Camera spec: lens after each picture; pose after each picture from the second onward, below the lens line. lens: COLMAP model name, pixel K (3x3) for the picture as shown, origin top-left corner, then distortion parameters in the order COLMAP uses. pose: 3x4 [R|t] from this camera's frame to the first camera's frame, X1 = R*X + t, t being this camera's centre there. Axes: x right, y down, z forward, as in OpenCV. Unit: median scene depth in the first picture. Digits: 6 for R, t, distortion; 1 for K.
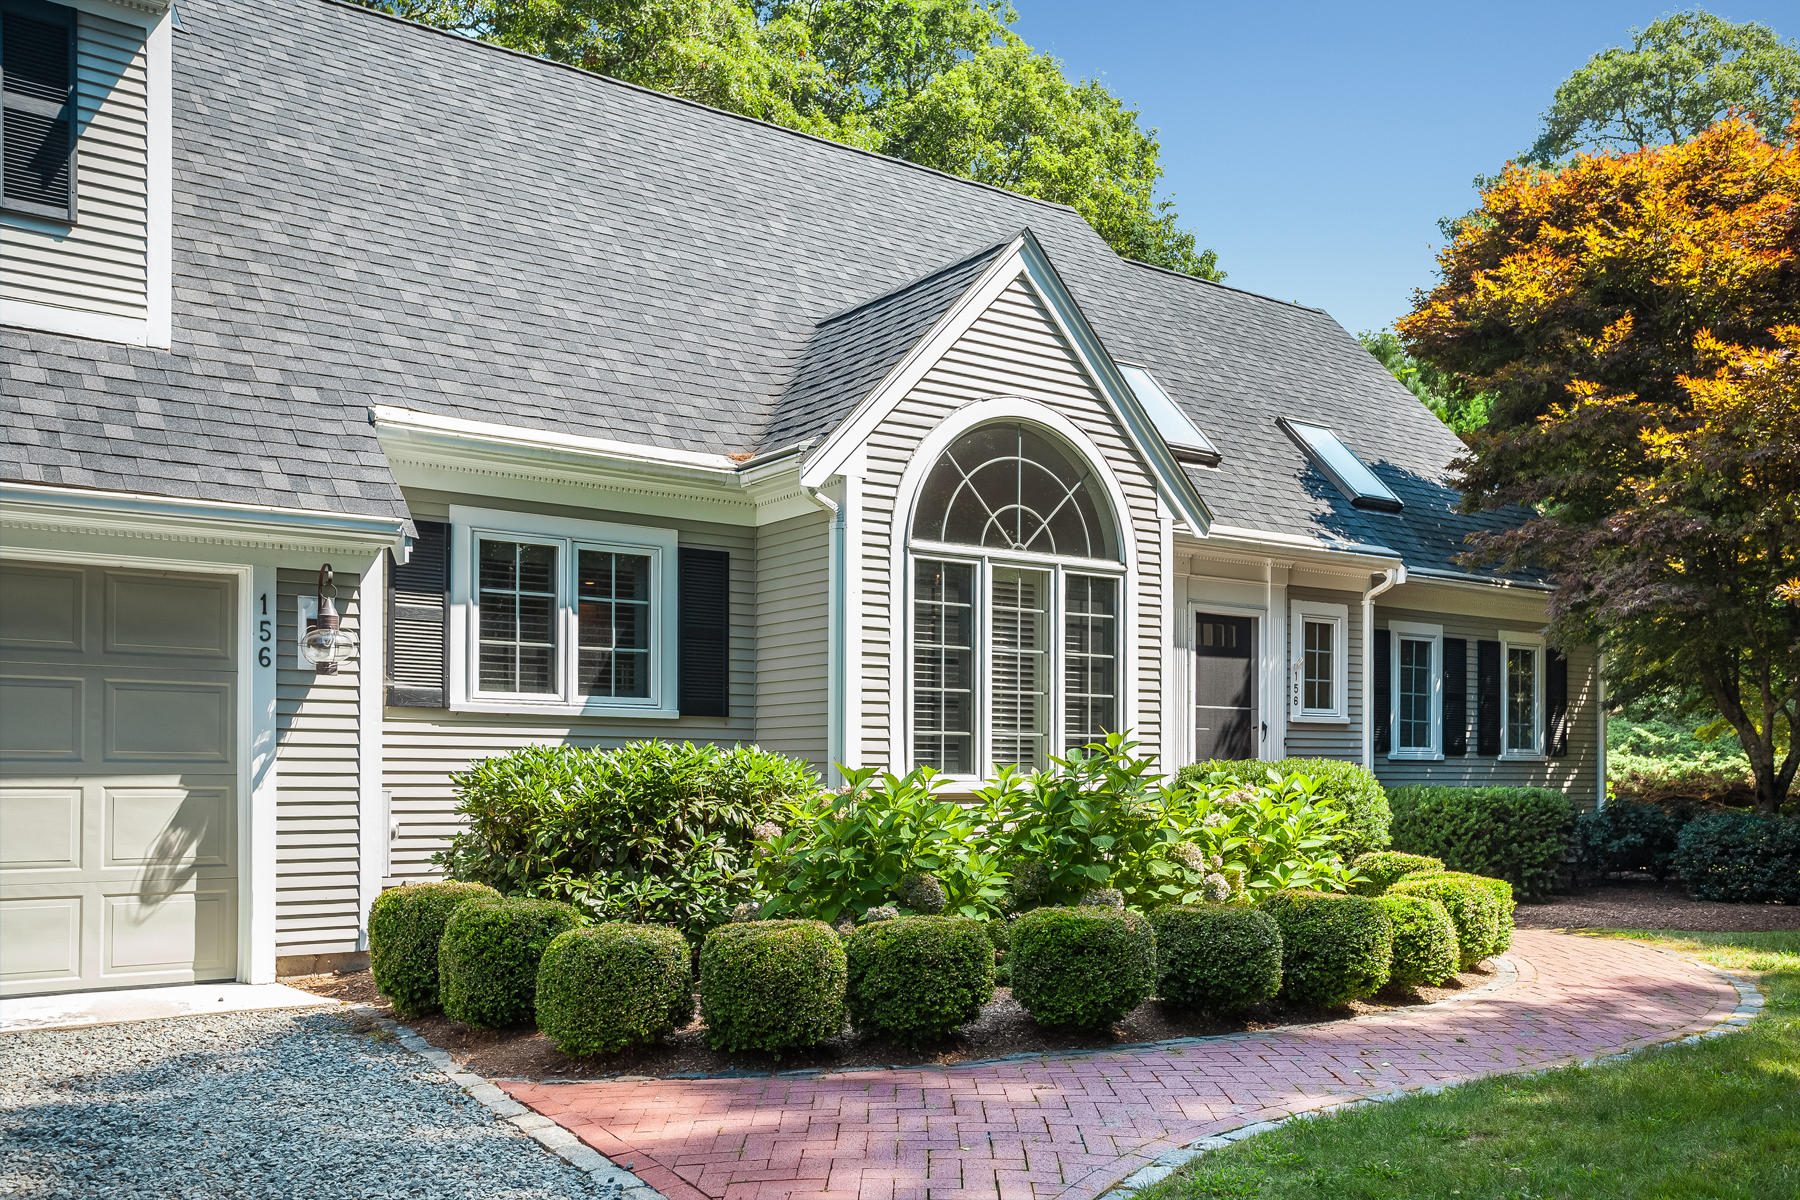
lens RADIAL K [[1556.7, 0, 898.7], [0, 1556.7, 783.4], [0, 0, 1]] dist [-0.001978, 0.009527]
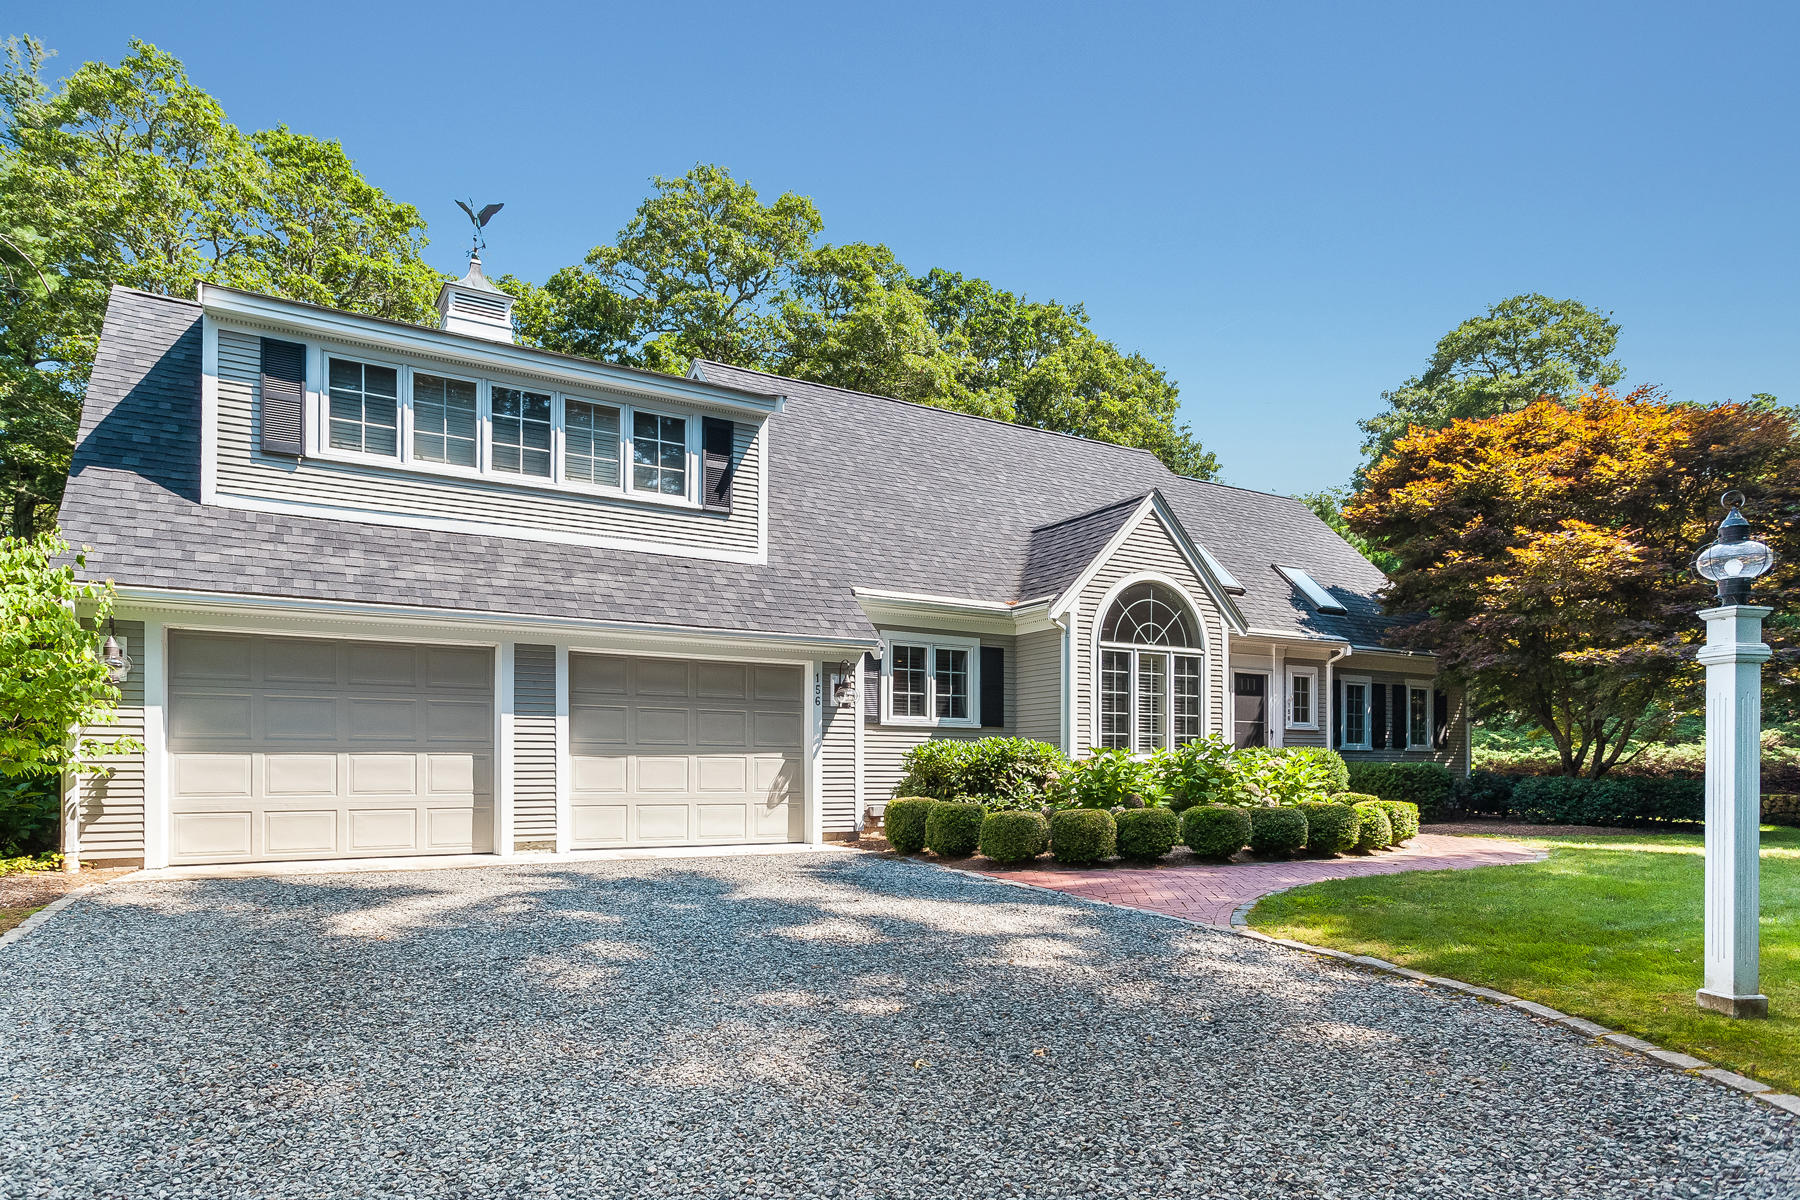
lens RADIAL K [[888.2, 0, 867.6], [0, 888.2, 756.3], [0, 0, 1]] dist [0.000041, -0.000656]
pose [[0.985048, 0.000408, -0.172277, -0.086338], [-0.002991, 0.999887, -0.014735, 0.014483], [0.172251, 0.015030, 0.984938, -0.205156]]
